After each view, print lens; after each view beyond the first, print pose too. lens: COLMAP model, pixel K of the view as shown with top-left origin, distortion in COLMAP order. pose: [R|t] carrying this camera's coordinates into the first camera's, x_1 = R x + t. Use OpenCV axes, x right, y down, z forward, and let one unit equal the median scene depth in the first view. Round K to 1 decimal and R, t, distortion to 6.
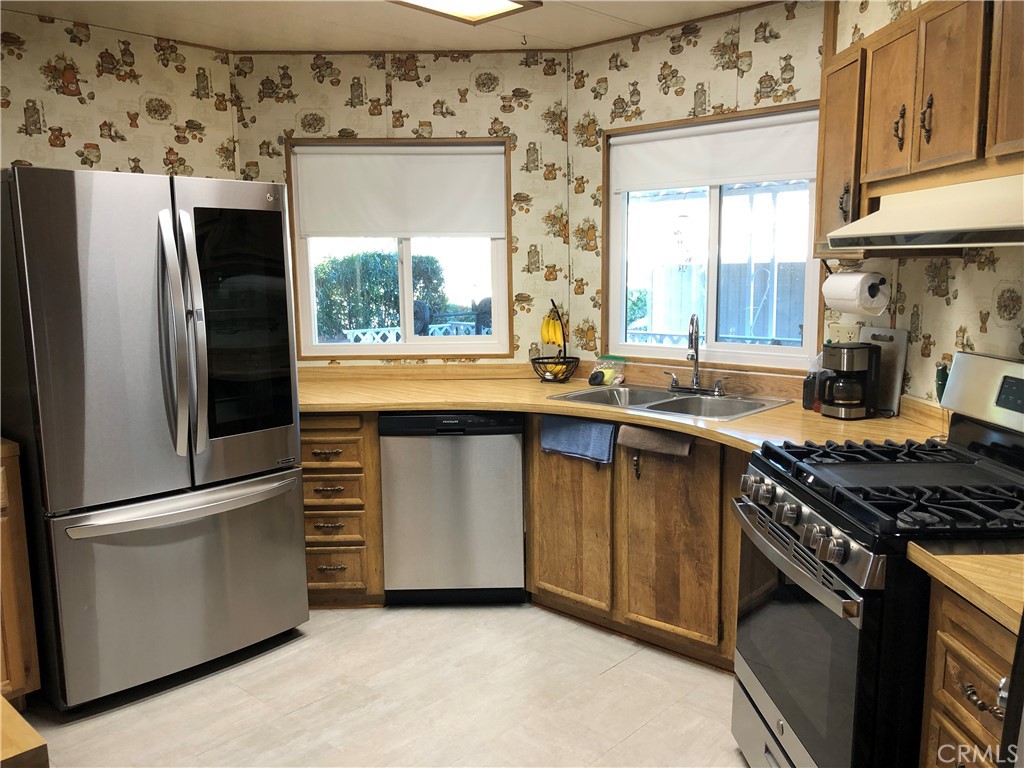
lens RADIAL K [[848.0, 0, 508.2], [0, 848.0, 387.0], [0, 0, 1]] dist [0.020393, -0.008954]
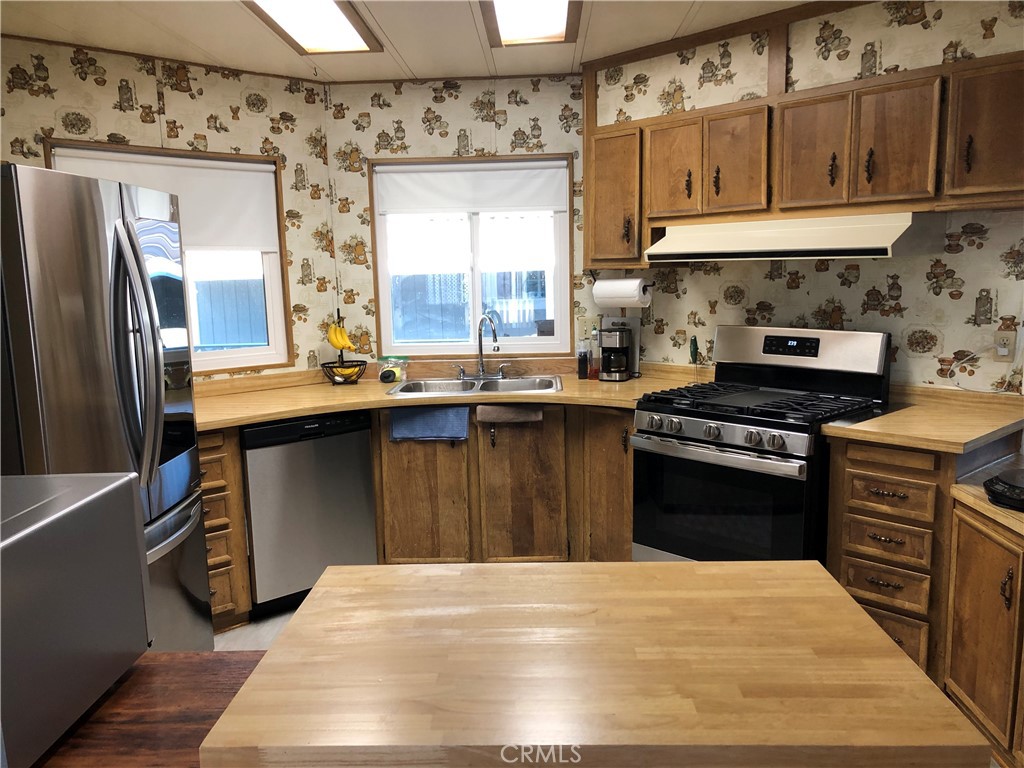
lens RADIAL K [[848.0, 0, 508.2], [0, 848.0, 387.0], [0, 0, 1]] dist [0.020393, -0.008954]
pose [[0.749194, -0.097905, 0.655074, -0.526151], [0.110452, 0.993634, 0.022184, -0.003333], [-0.653076, 0.055734, 0.755239, 0.037410]]
